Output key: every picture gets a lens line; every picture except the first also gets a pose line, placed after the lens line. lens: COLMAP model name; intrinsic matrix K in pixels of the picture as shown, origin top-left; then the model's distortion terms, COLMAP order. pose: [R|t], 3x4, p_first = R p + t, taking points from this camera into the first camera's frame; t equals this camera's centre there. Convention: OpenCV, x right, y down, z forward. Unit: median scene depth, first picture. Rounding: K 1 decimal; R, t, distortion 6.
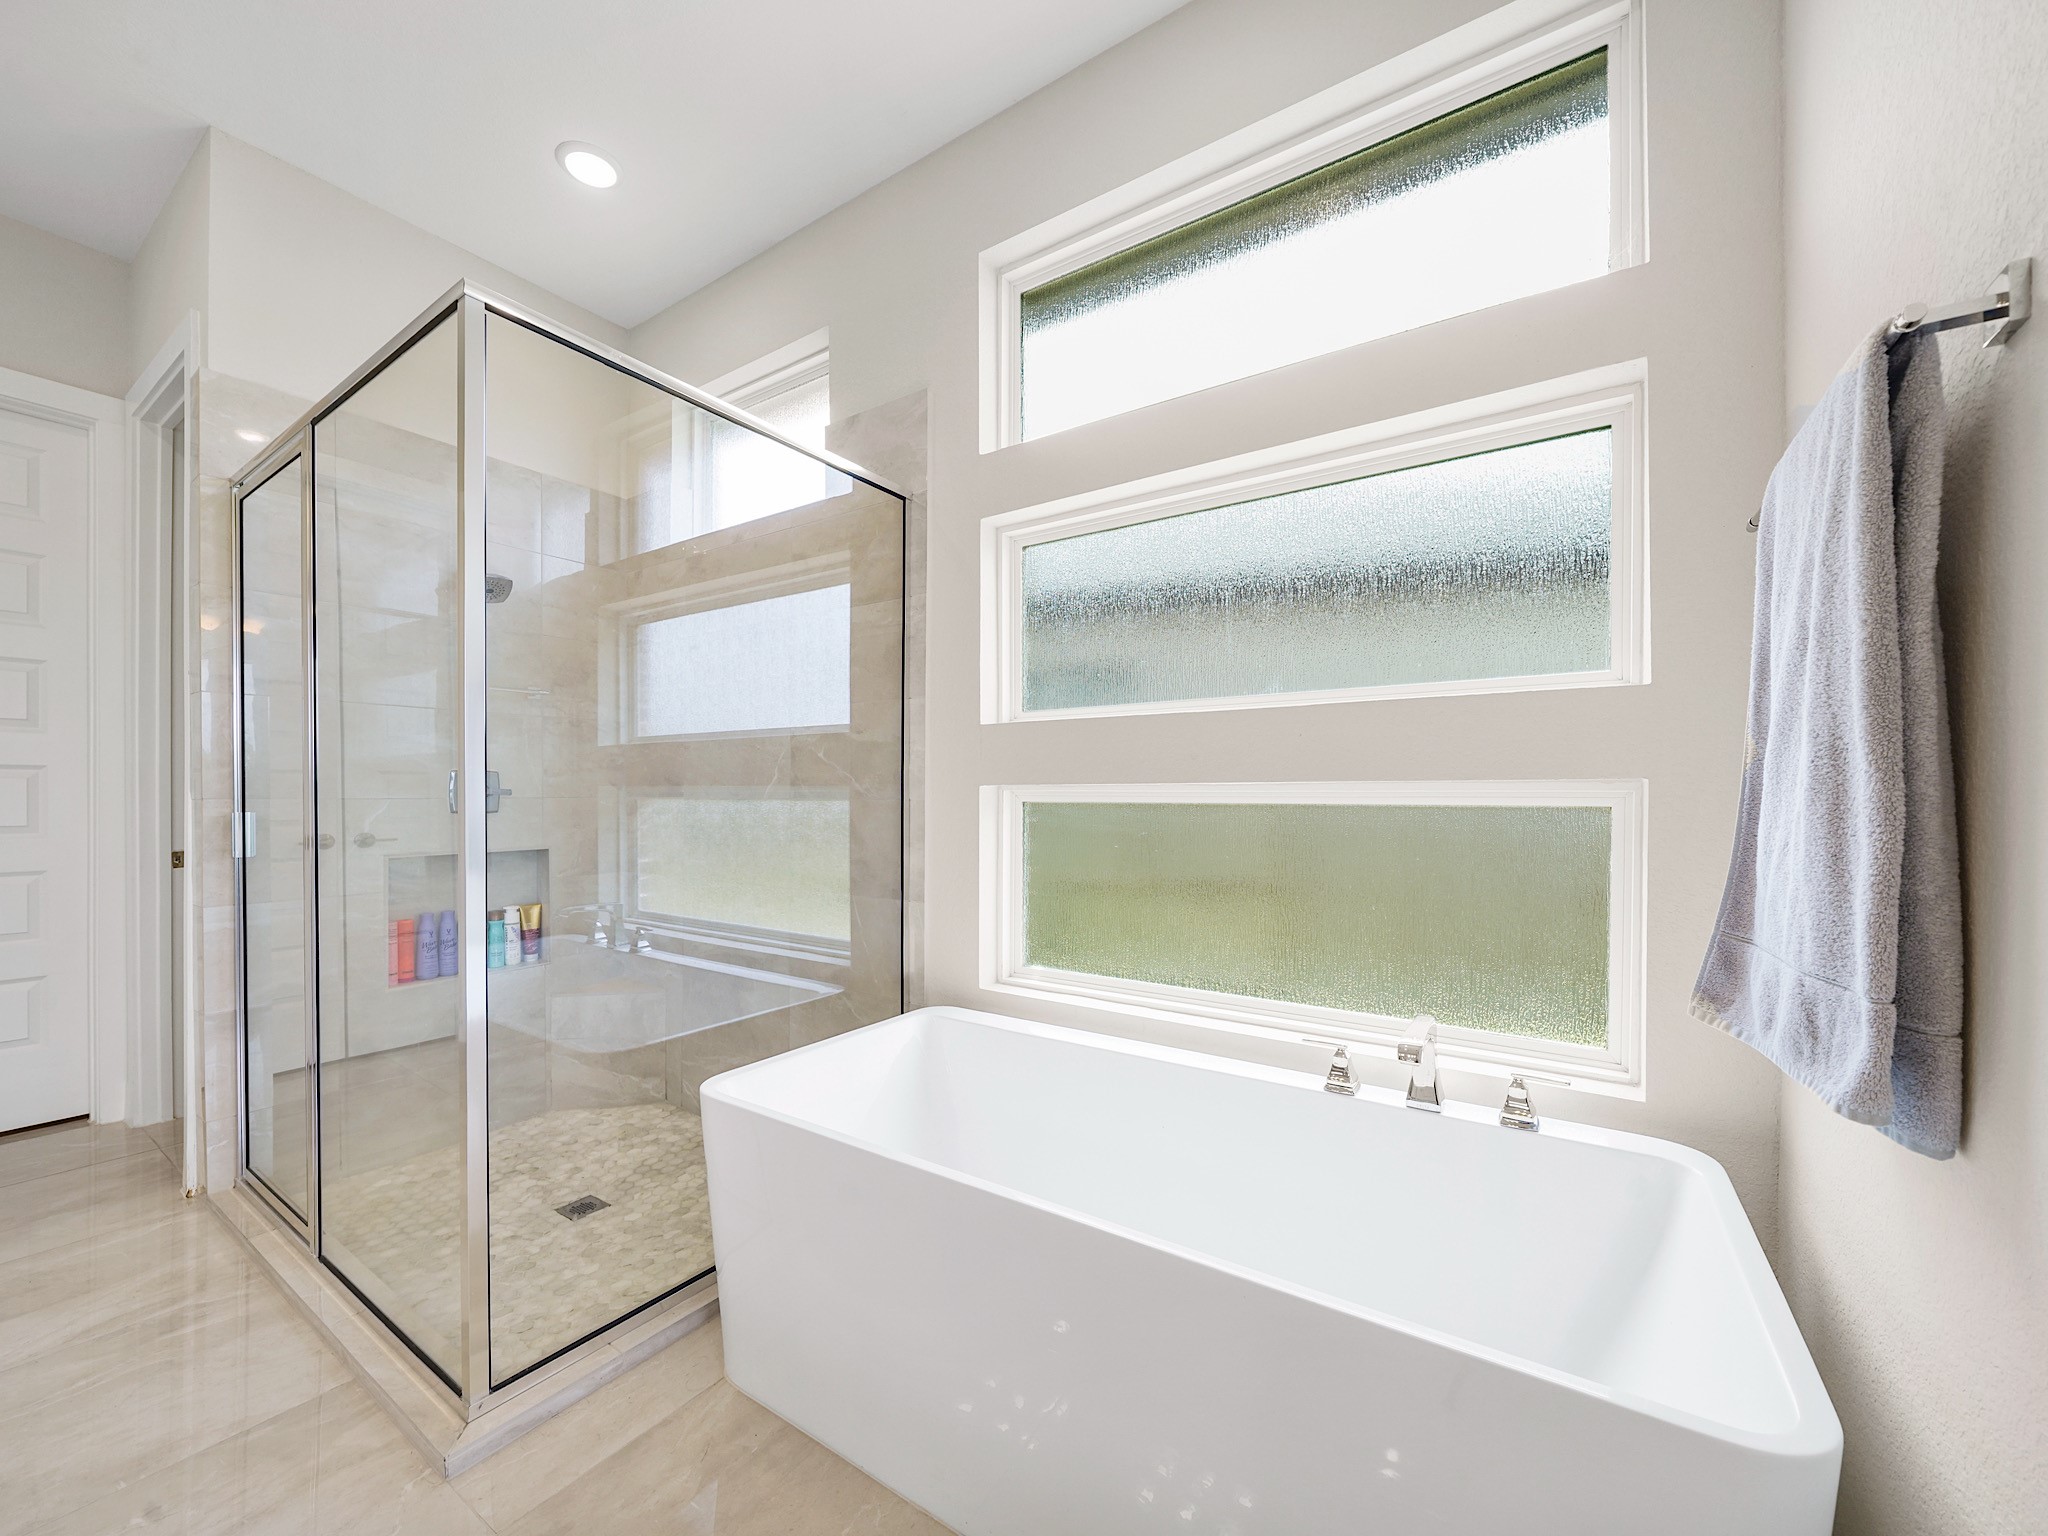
lens RADIAL K [[801.2, 0, 1023.5], [0, 801.2, 795.5], [0, 0, 1]] dist [-0.009044, 0.000078]
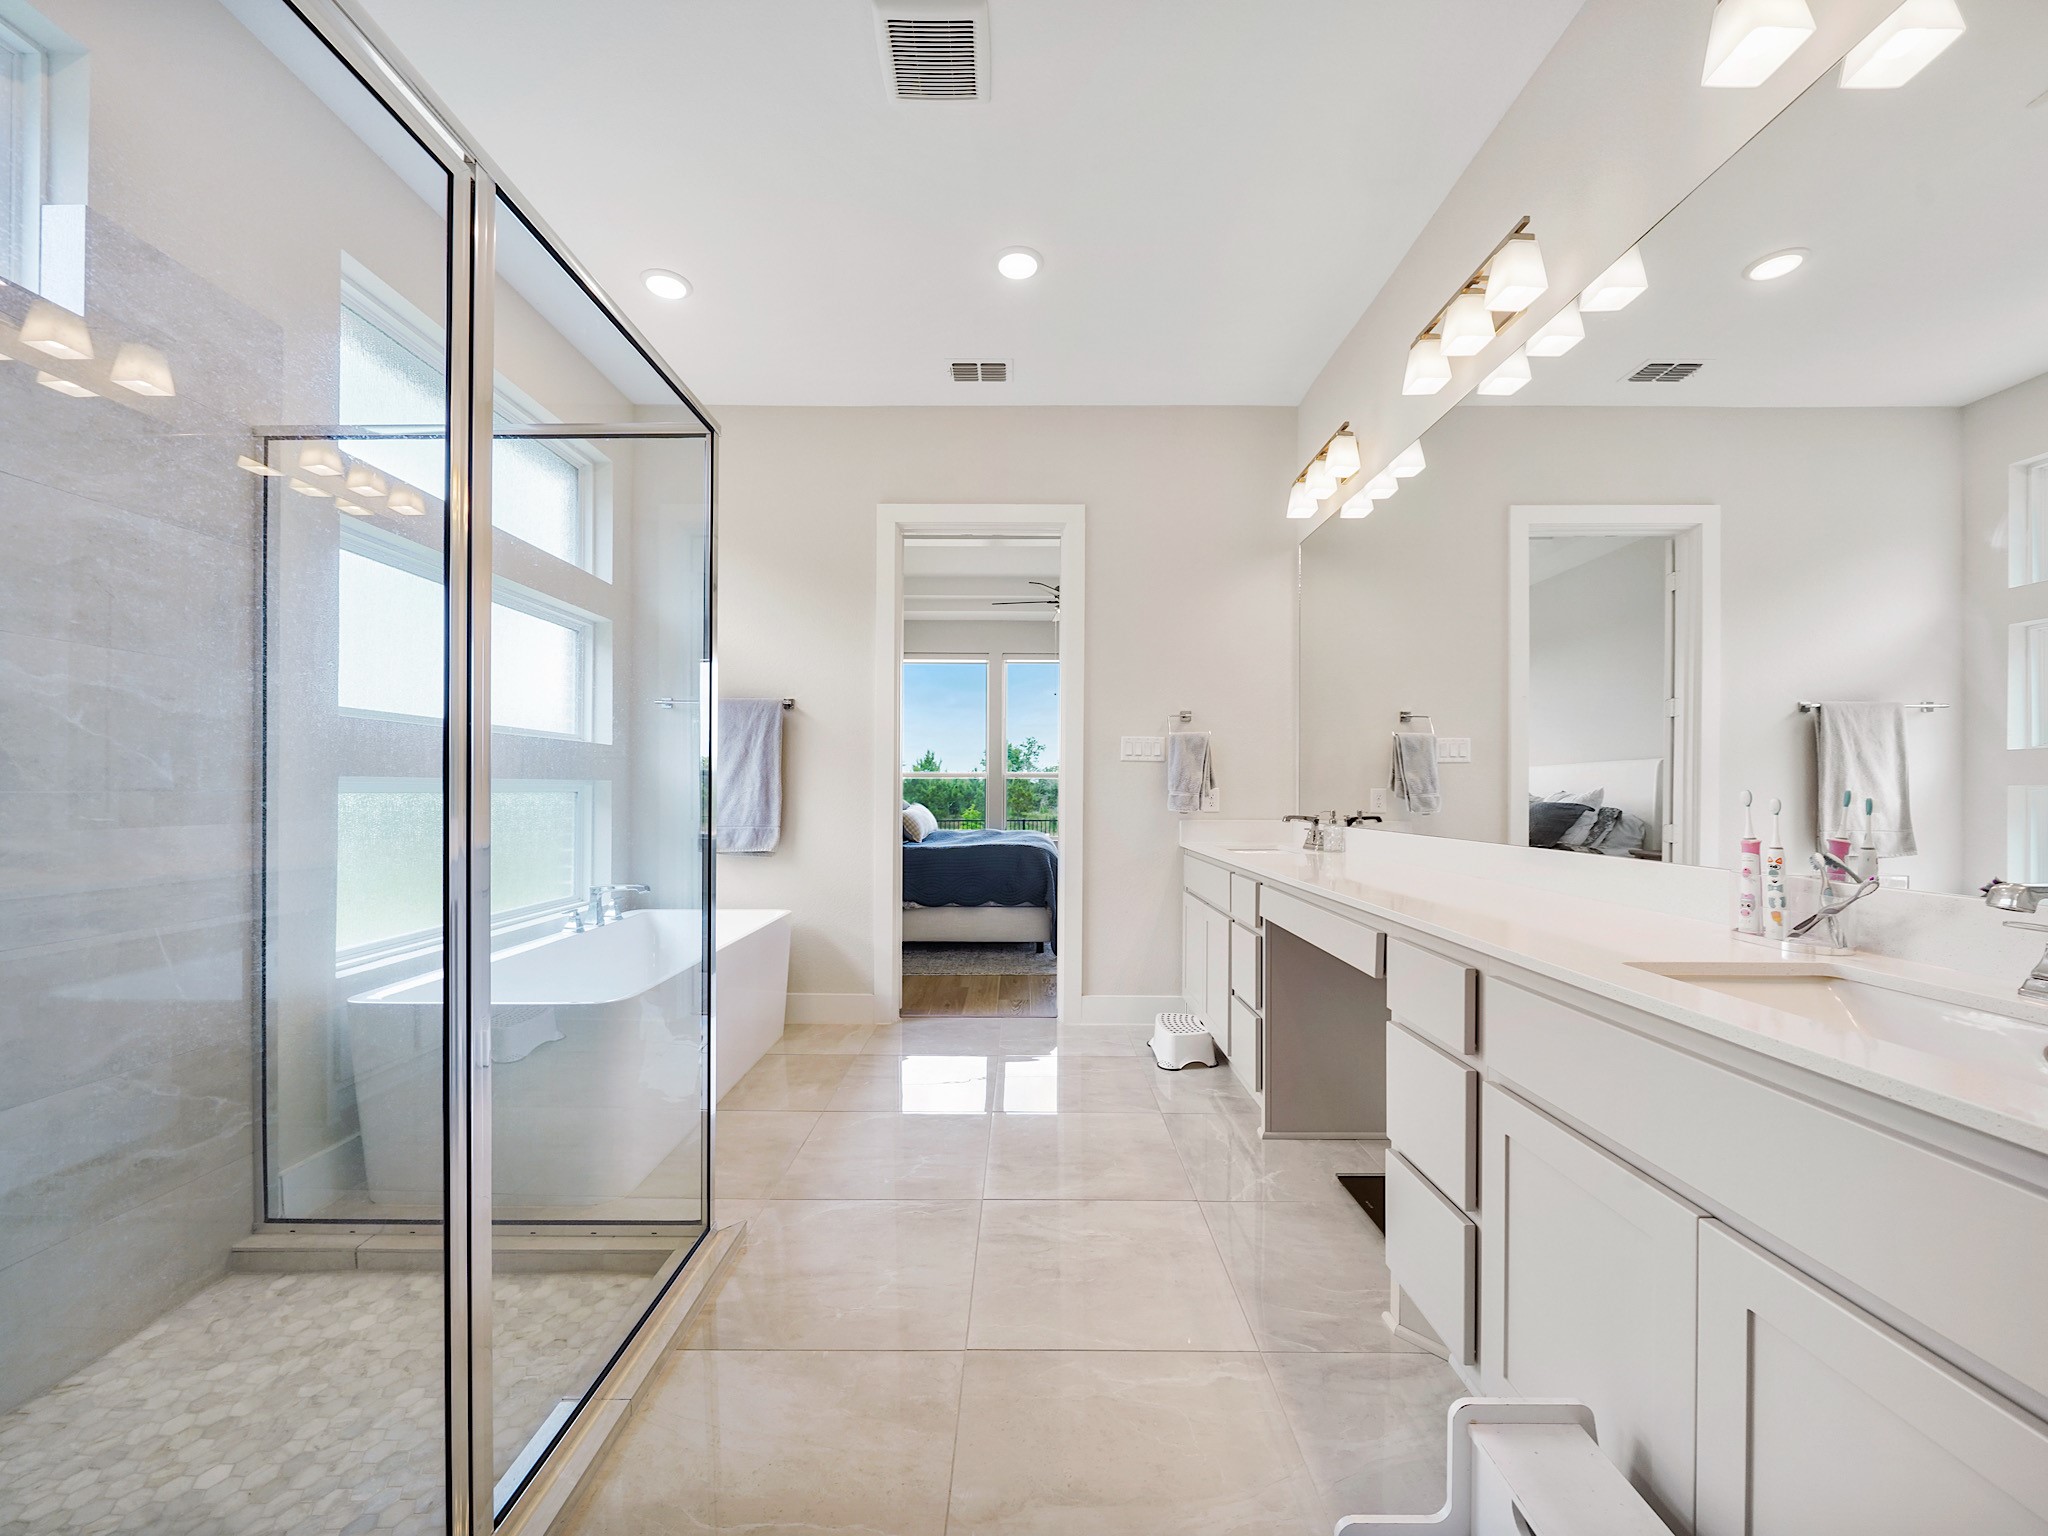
lens RADIAL K [[801.2, 0, 1023.5], [0, 801.2, 795.5], [0, 0, 1]] dist [-0.009044, 0.000078]
pose [[-0.556837, -0.010412, 0.830556, -1.400787], [-0.003084, 0.999940, 0.010468, -0.001178], [-0.830616, 0.003268, -0.556836, 0.858199]]
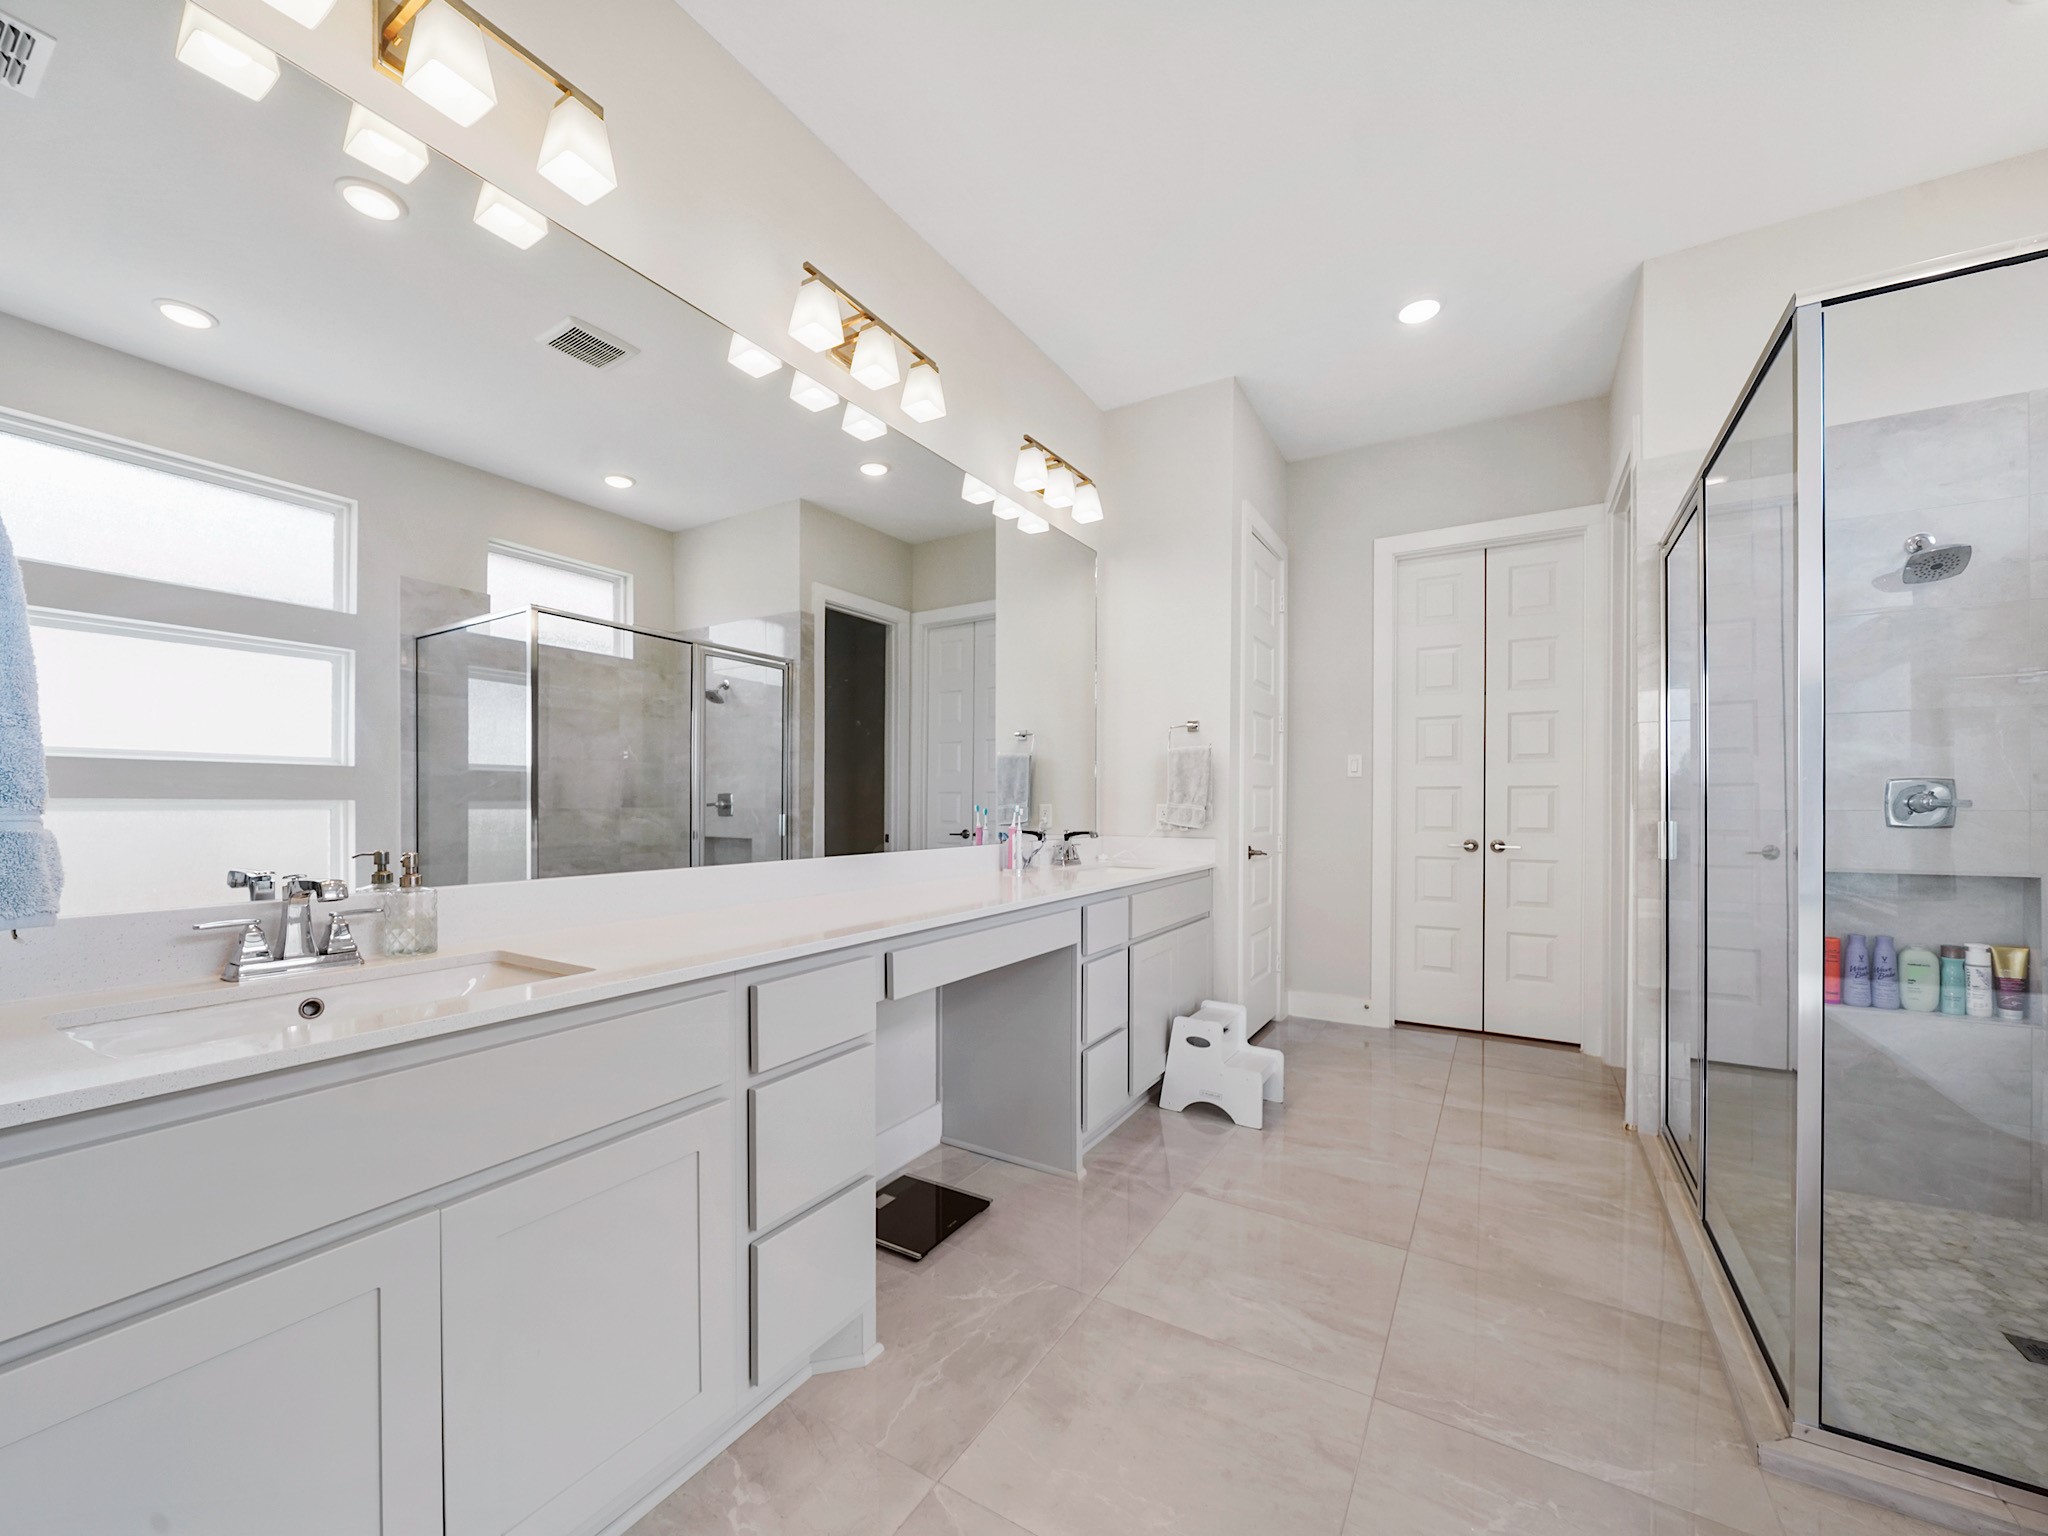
lens RADIAL K [[801.2, 0, 1023.5], [0, 801.2, 795.5], [0, 0, 1]] dist [-0.009044, 0.000078]
pose [[0.039335, -0.014641, -0.999119, 0.159890], [-0.006091, 0.999871, -0.014892, 0.007364], [0.999208, 0.006672, 0.039240, -0.000196]]
